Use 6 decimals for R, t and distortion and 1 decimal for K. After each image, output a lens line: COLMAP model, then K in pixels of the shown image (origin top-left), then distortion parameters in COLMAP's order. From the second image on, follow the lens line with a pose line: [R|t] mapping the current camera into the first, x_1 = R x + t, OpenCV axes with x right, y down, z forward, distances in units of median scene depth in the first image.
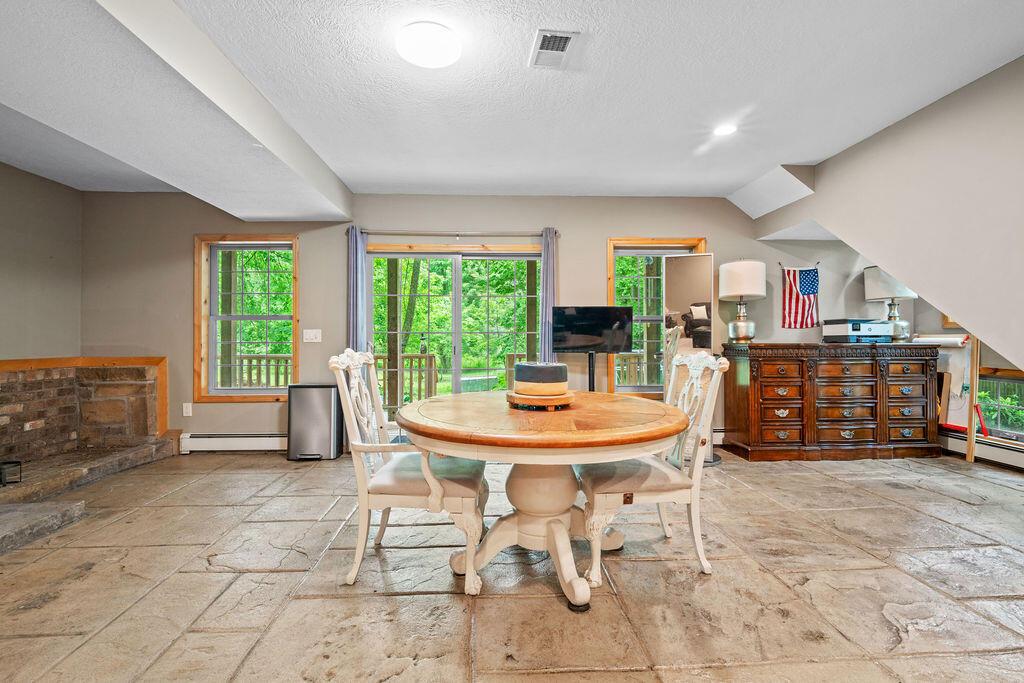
lens RADIAL K [[487.4, 0, 510.4], [0, 487.4, 332.1], [0, 0, 1]] dist [-0.003900, -0.001261]
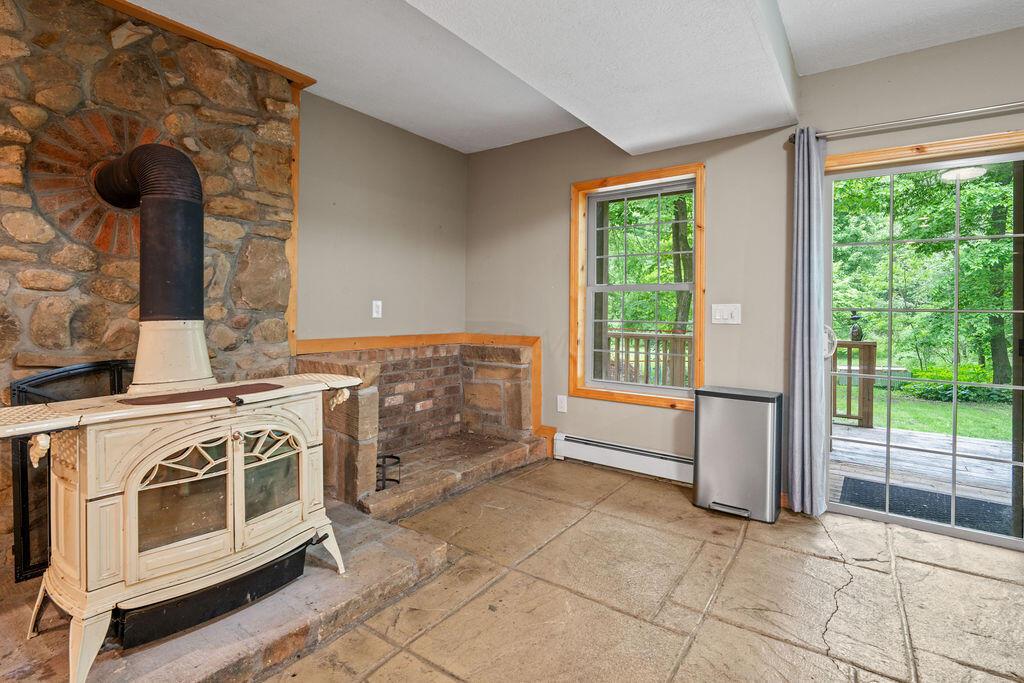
lens RADIAL K [[487.4, 0, 510.4], [0, 487.4, 332.1], [0, 0, 1]] dist [-0.003900, -0.001261]
pose [[0.781895, 0.038631, -0.622212, -0.241299], [-0.005542, 0.998470, 0.055026, -0.002112], [0.623385, -0.039577, 0.780913, 0.332949]]
